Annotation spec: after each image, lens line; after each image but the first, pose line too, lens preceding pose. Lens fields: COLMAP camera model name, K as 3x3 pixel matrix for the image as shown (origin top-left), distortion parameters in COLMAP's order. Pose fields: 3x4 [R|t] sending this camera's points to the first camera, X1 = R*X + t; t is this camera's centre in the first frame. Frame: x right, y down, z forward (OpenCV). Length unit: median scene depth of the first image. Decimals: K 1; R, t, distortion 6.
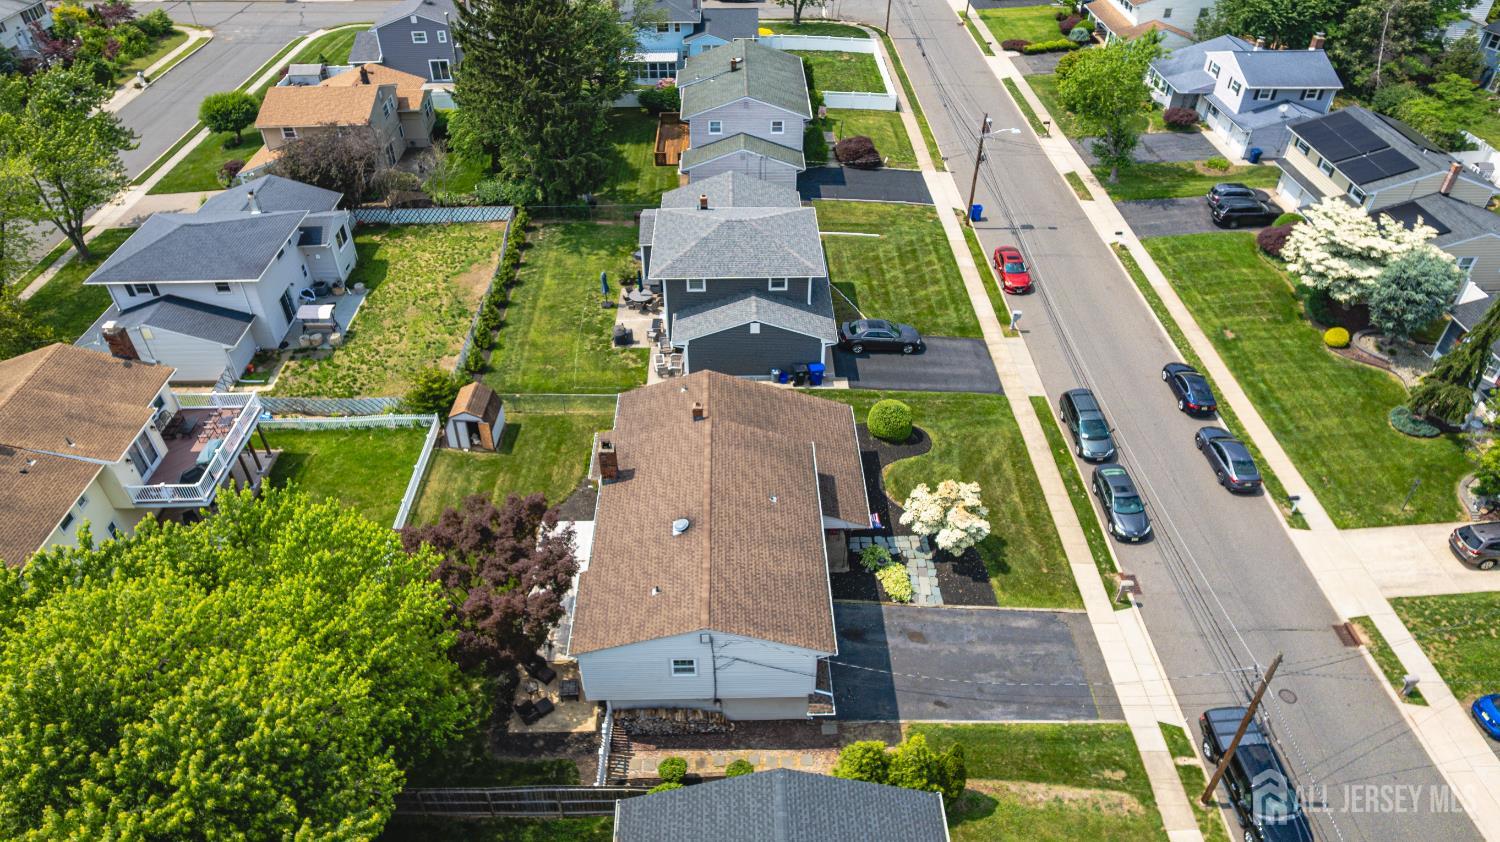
lens RADIAL K [[965.7, 0, 749.8], [0, 965.7, 429.6], [0, 0, 1]] dist [-0.084686, 0.074696]
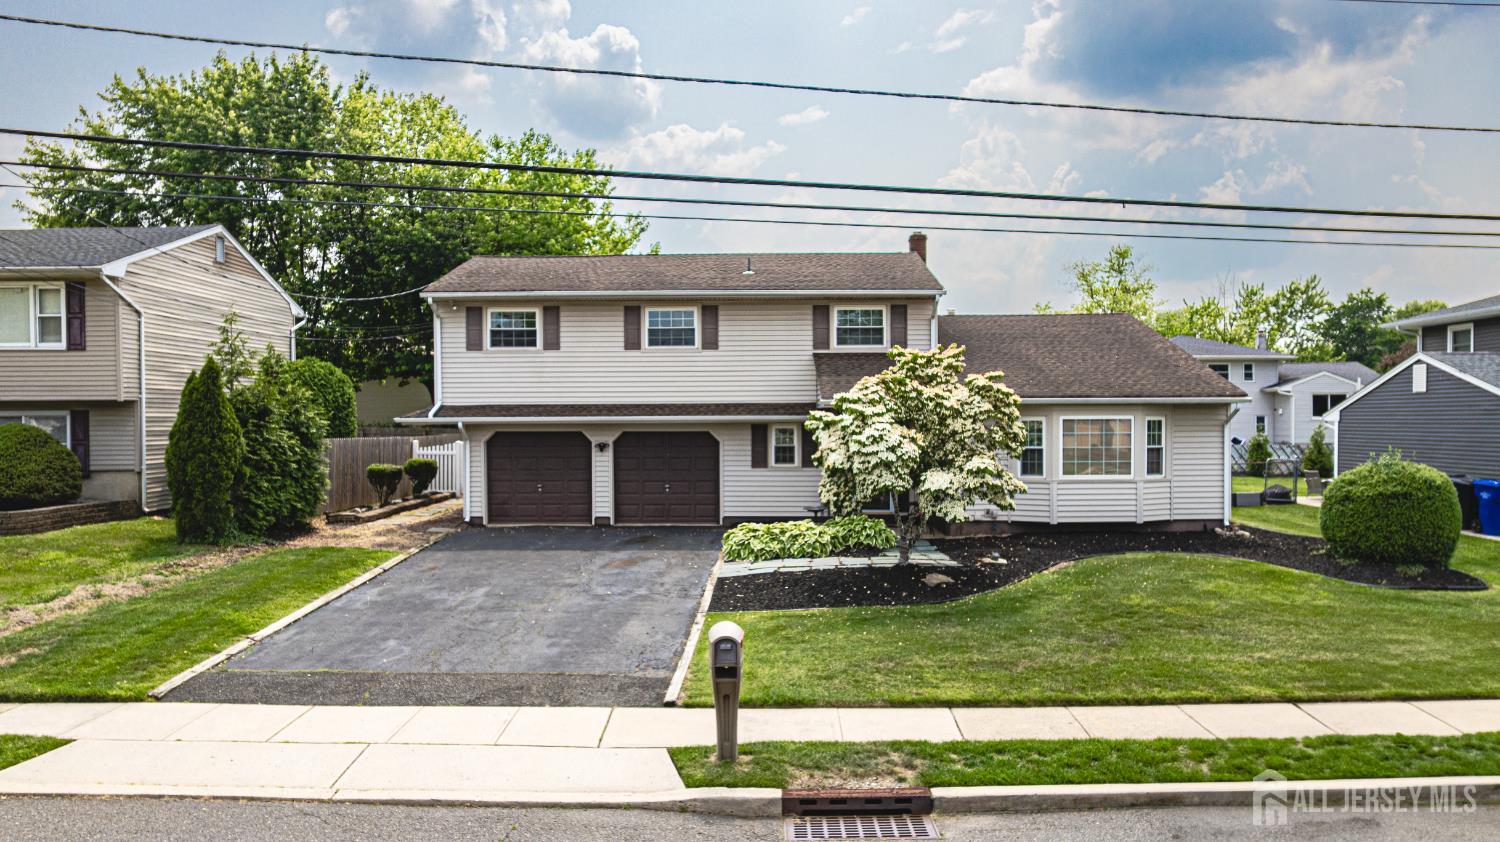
lens RADIAL K [[1080.9, 0, 750.0], [0, 1080.9, 421.0], [0, 0, 1]] dist [-0.035220, 0.000309]
pose [[-0.022300, -0.002007, -0.999749, 0.626336], [-0.634655, 0.772693, 0.012606, 0.120780], [0.772474, 0.634777, -0.018505, 0.979082]]
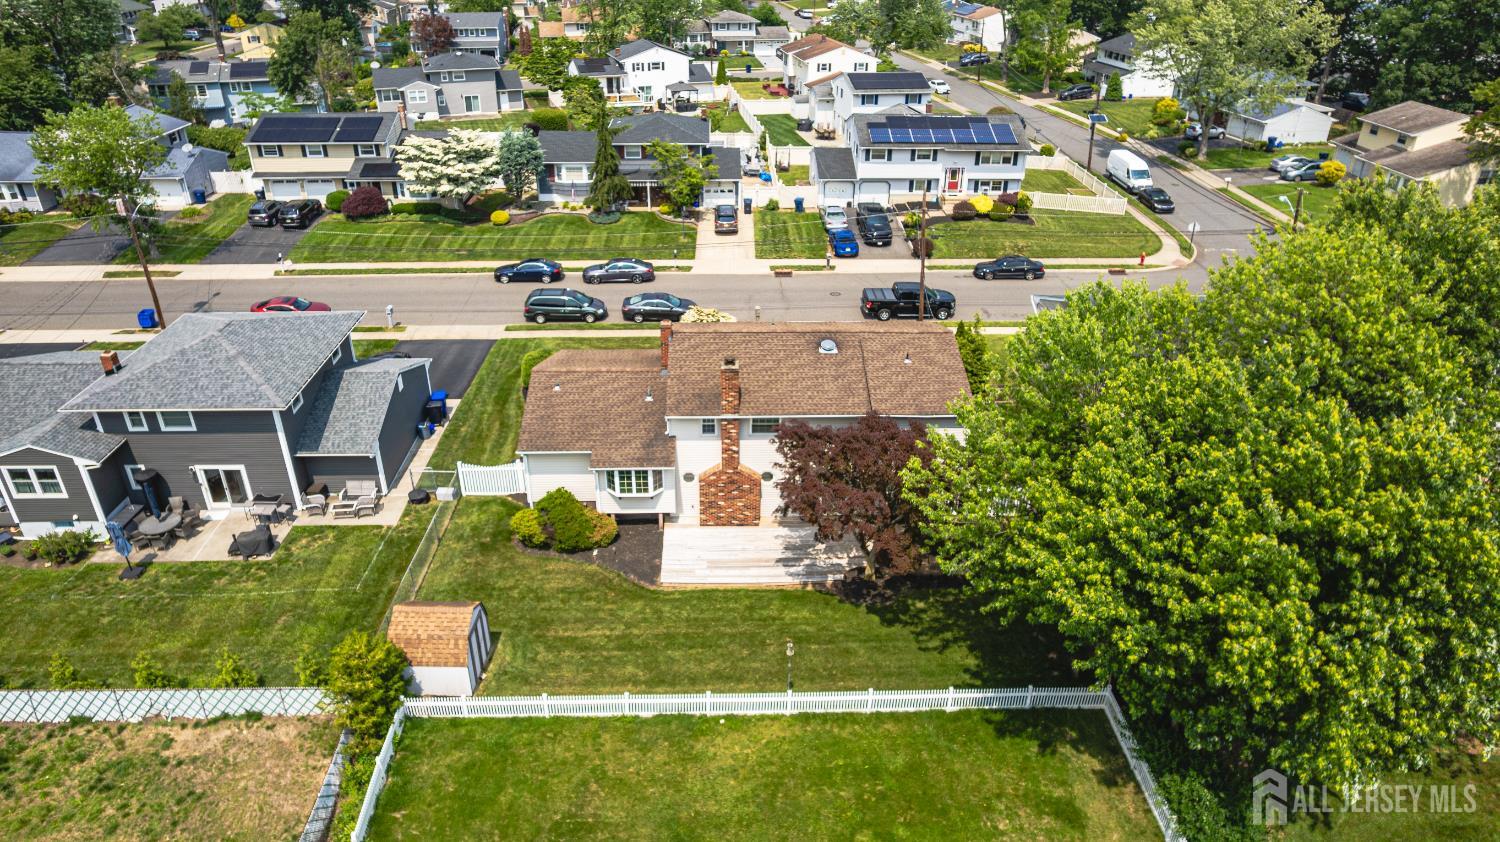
lens RADIAL K [[965.7, 0, 749.8], [0, 965.7, 429.6], [0, 0, 1]] dist [-0.084686, 0.074696]
pose [[-0.014778, -0.476642, 0.878973, -0.859990], [0.632802, 0.676167, 0.377306, -0.237512], [-0.774172, 0.561792, 0.291628, 0.709734]]
